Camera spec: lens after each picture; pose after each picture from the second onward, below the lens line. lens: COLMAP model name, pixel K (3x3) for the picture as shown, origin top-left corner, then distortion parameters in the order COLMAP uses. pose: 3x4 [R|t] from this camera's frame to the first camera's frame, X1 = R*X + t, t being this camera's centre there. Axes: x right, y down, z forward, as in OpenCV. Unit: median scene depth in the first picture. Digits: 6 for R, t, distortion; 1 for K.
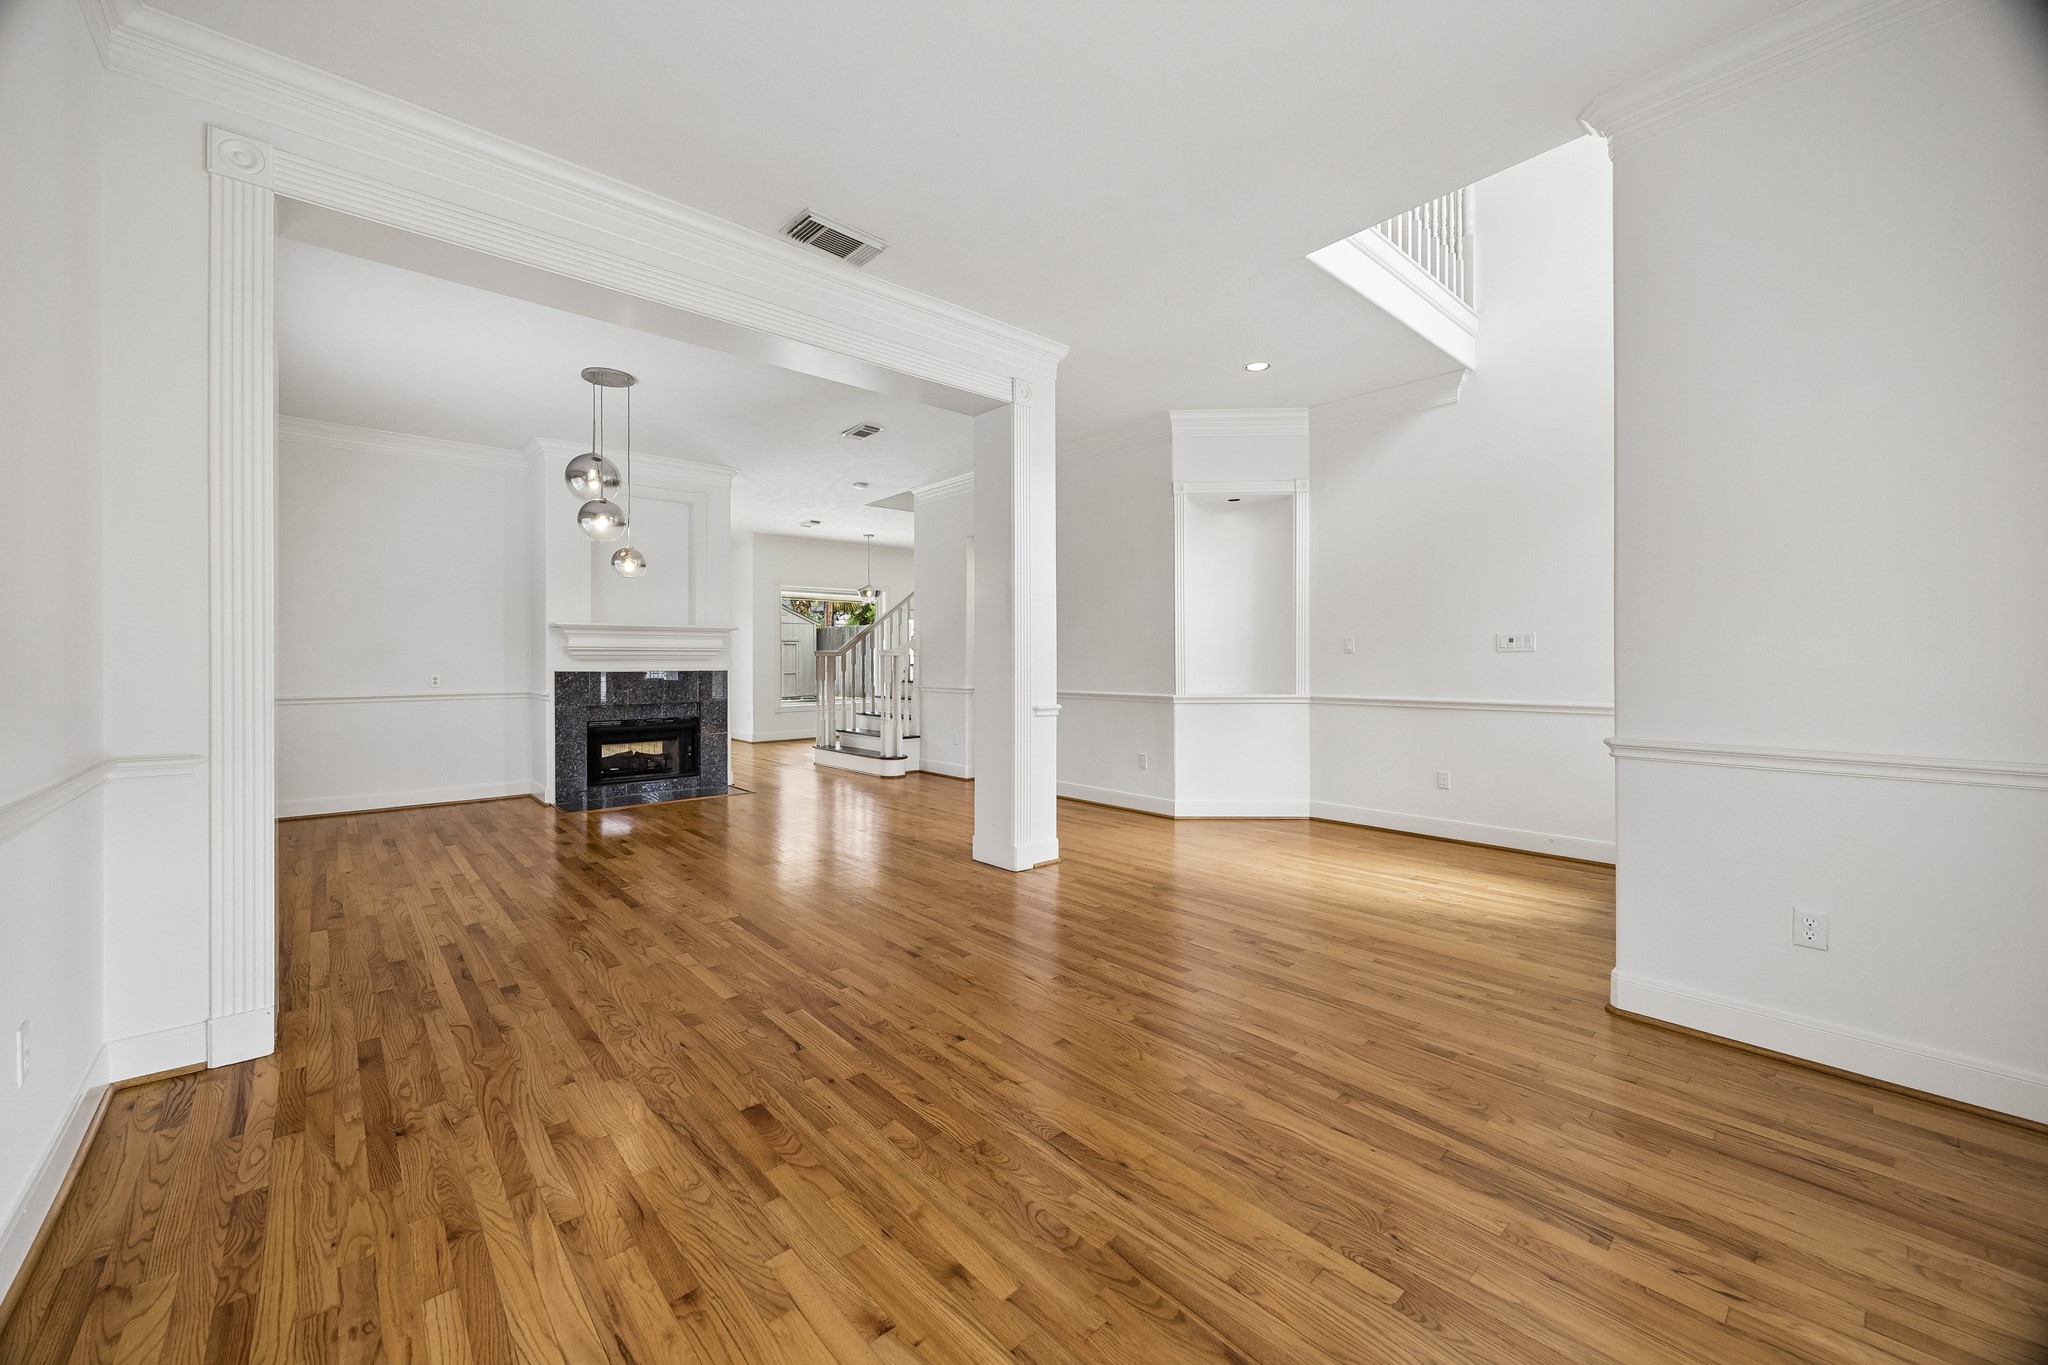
lens RADIAL K [[783.0, 0, 1014.4], [0, 783.0, 664.9], [0, 0, 1]] dist [-0.000553, -0.000024]
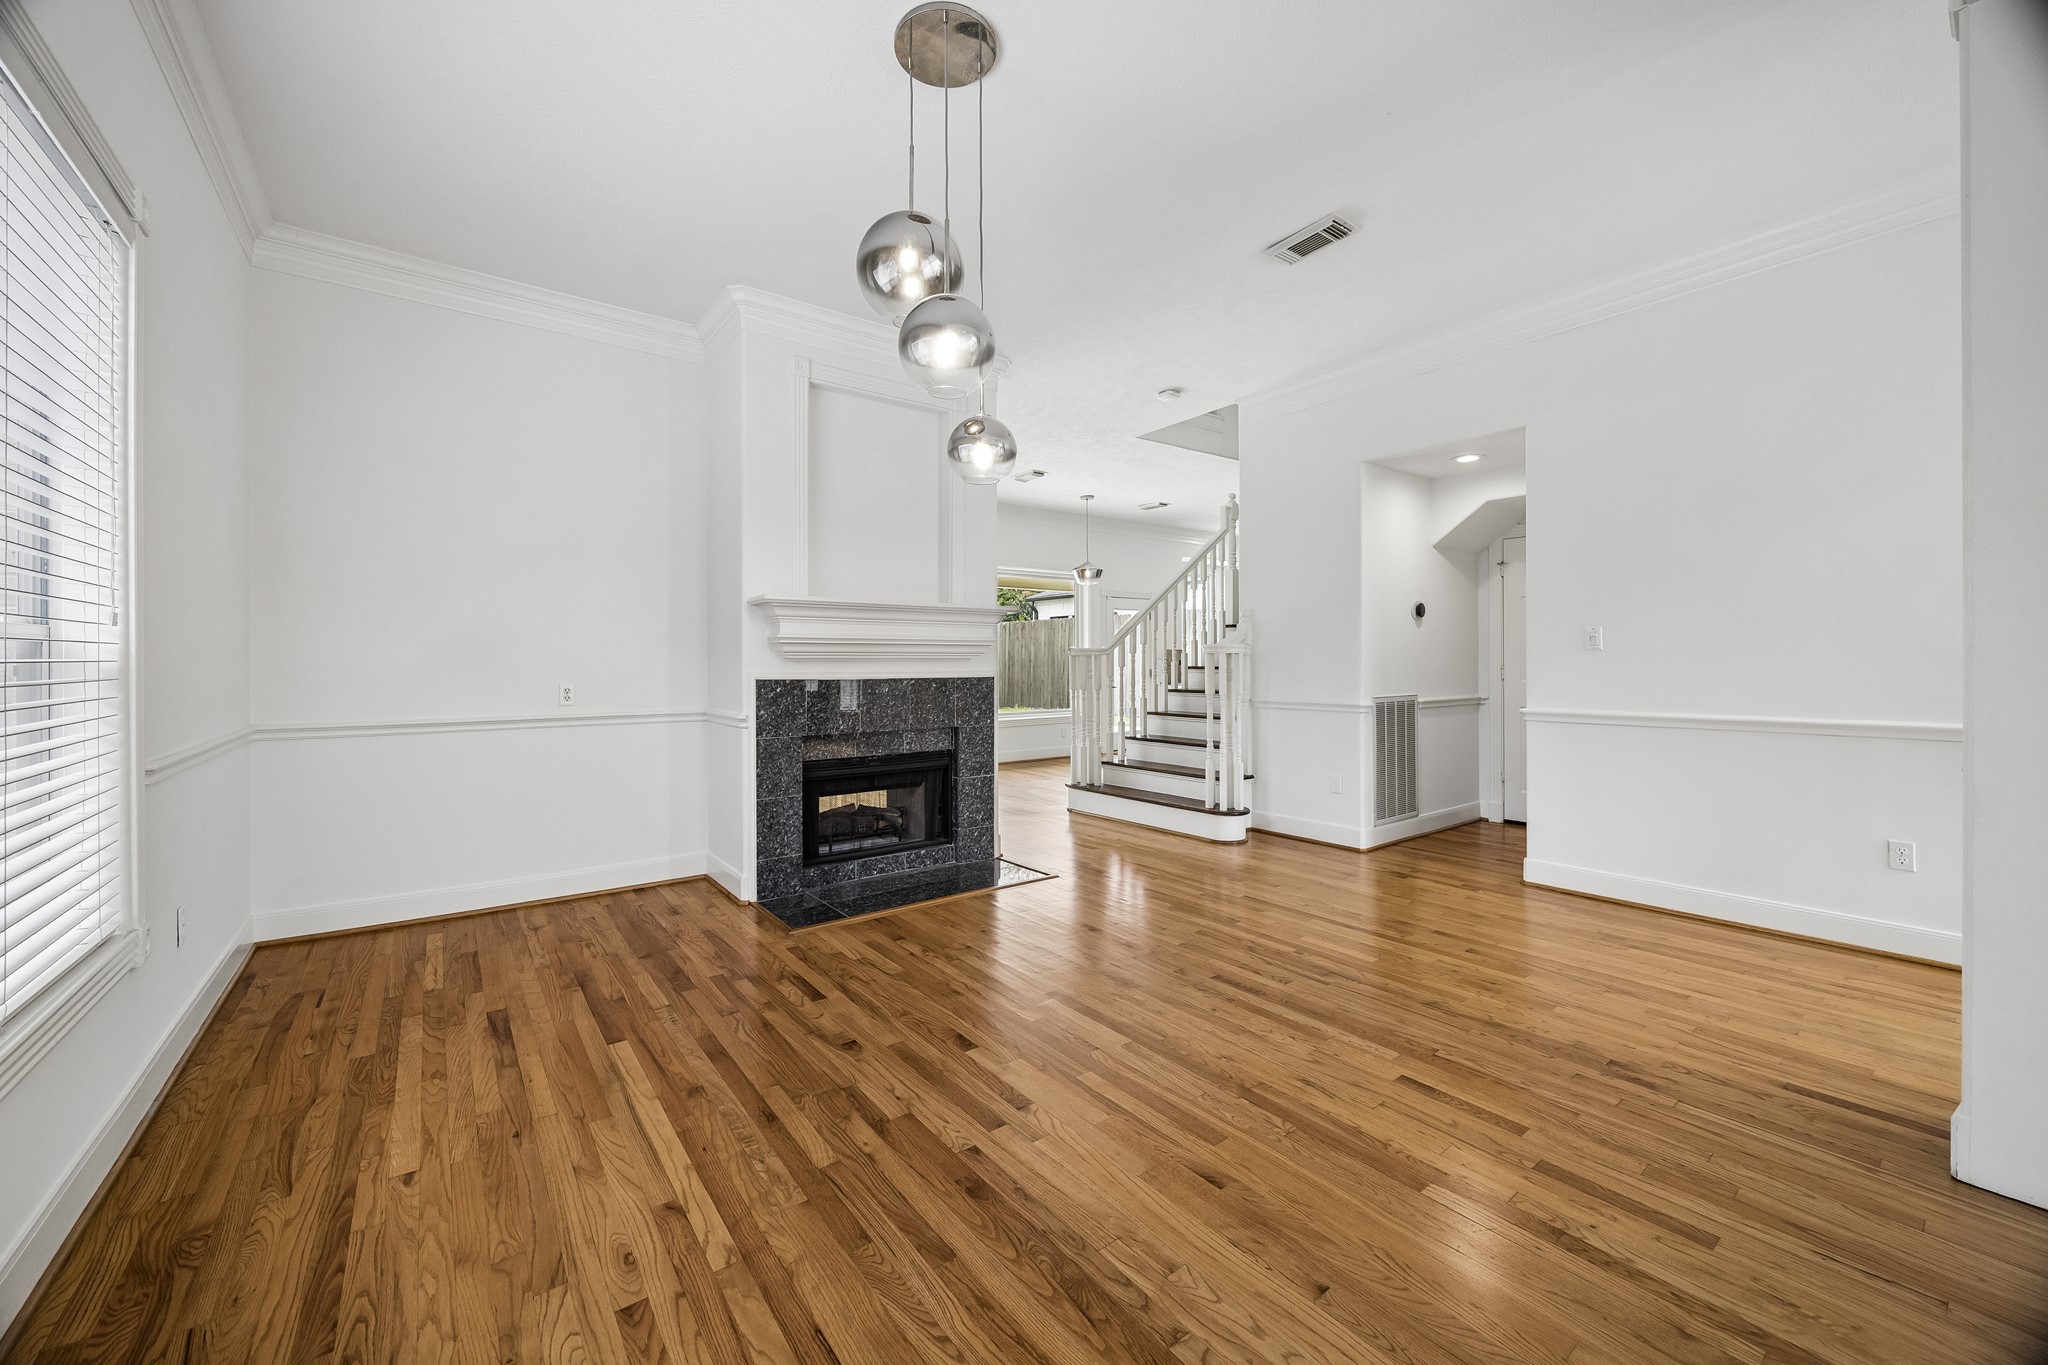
lens RADIAL K [[783.0, 0, 1016.0], [0, 783.0, 671.9], [0, 0, 1]] dist [-0.000553, -0.000024]
pose [[0.996942, -0.000463, -0.078146, -0.342481], [0.000767, 0.999992, 0.003852, 0.000982], [0.078143, -0.003900, 0.996934, 0.420884]]
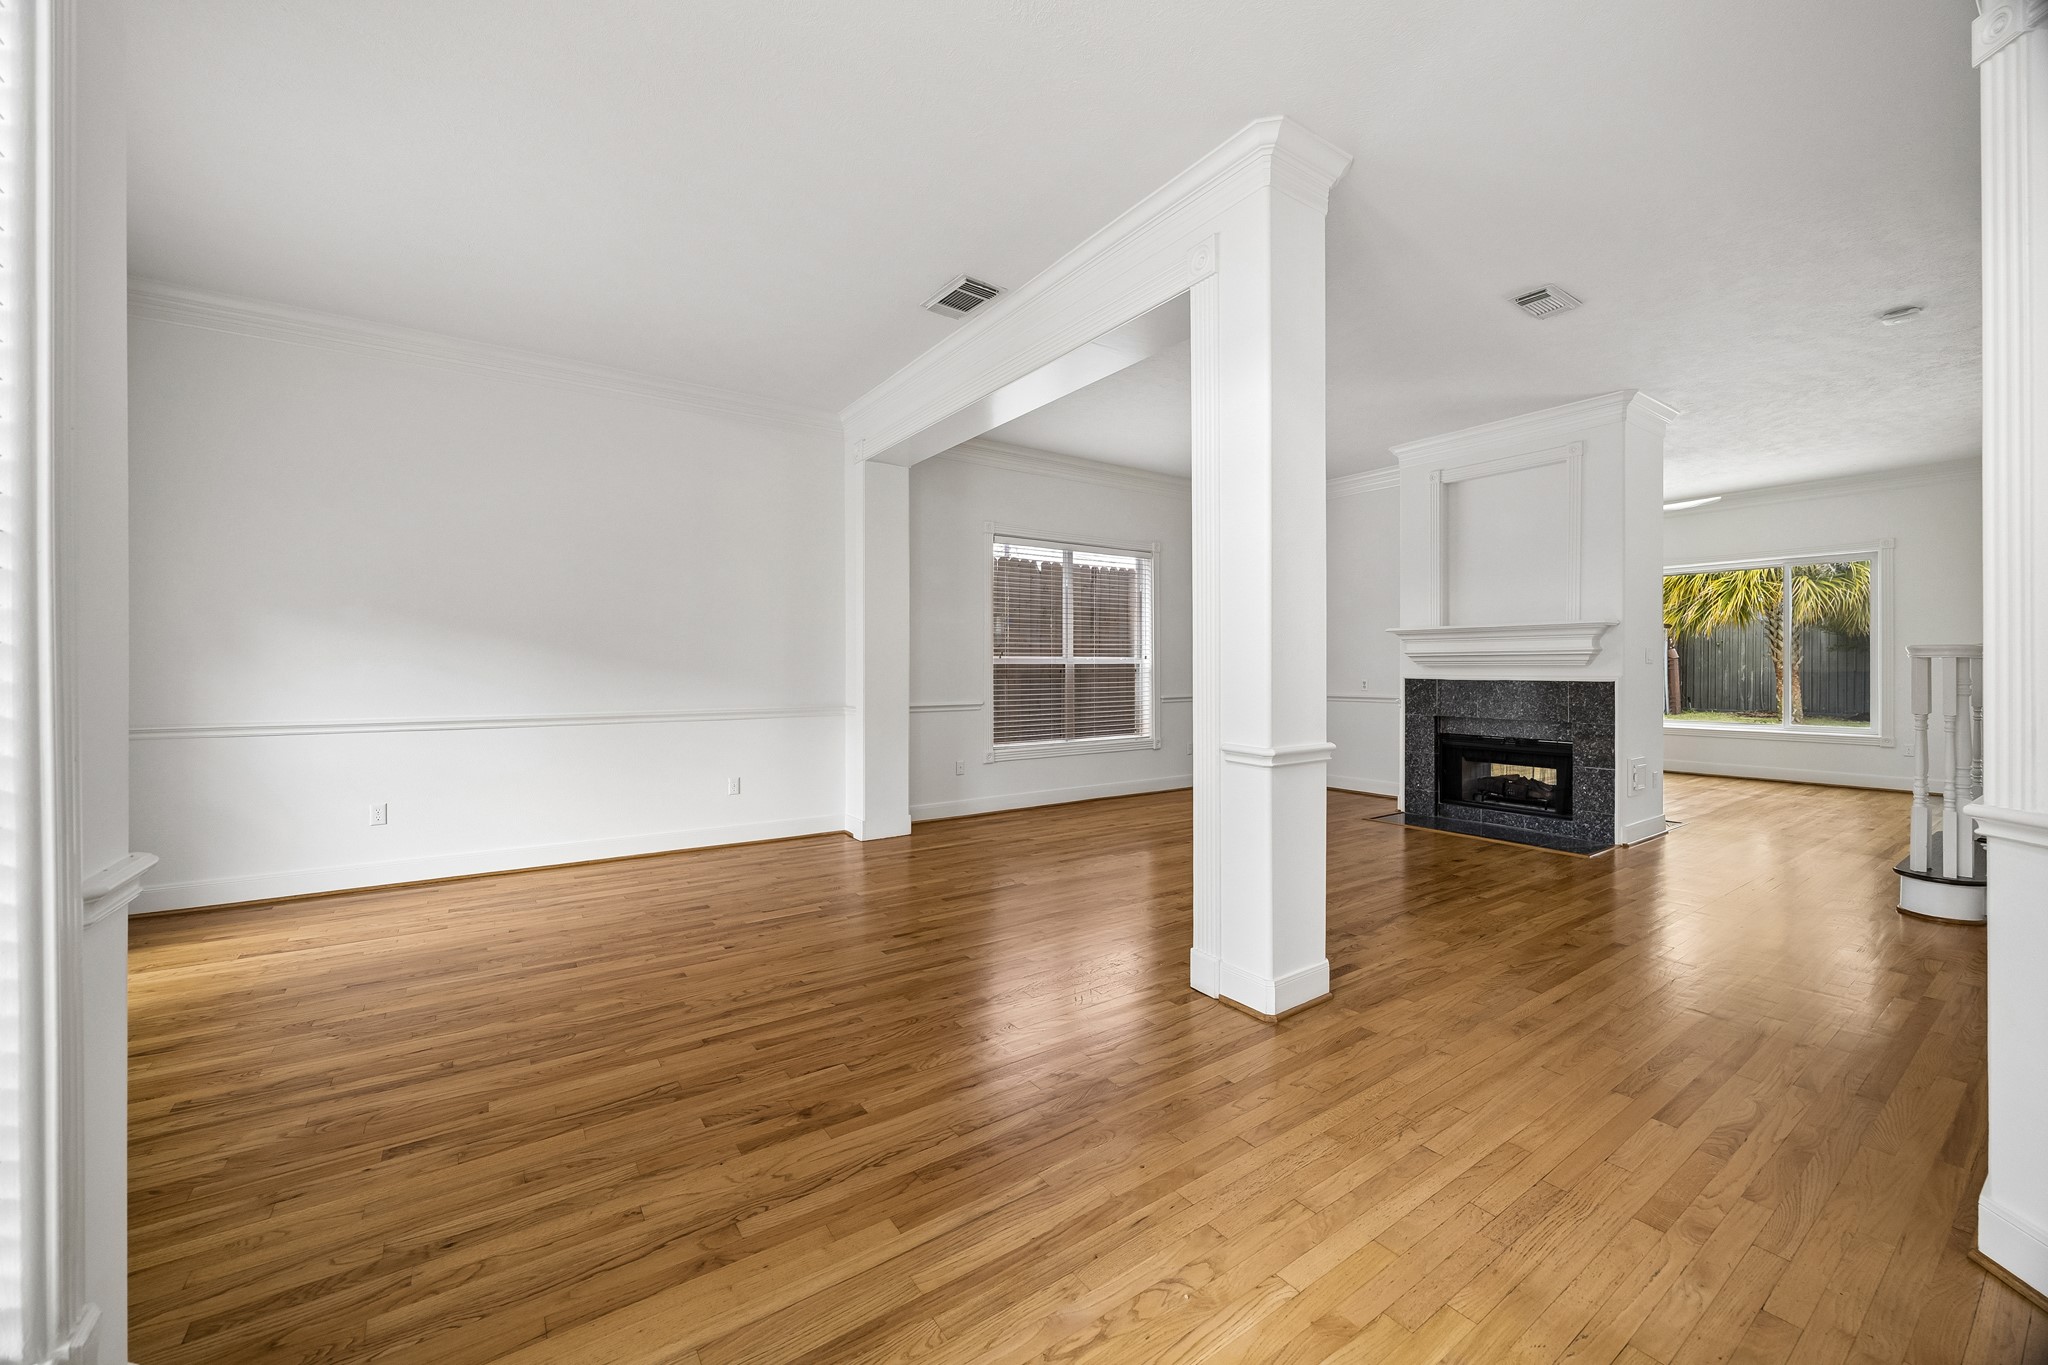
lens RADIAL K [[783.0, 0, 1011.0], [0, 783.0, 677.3], [0, 0, 1]] dist [-0.000553, -0.000024]
pose [[-0.128723, 0.013641, -0.991587, 0.459901], [-0.001877, 0.999900, 0.013999, -0.005755], [0.991679, 0.003663, -0.128685, 0.628836]]
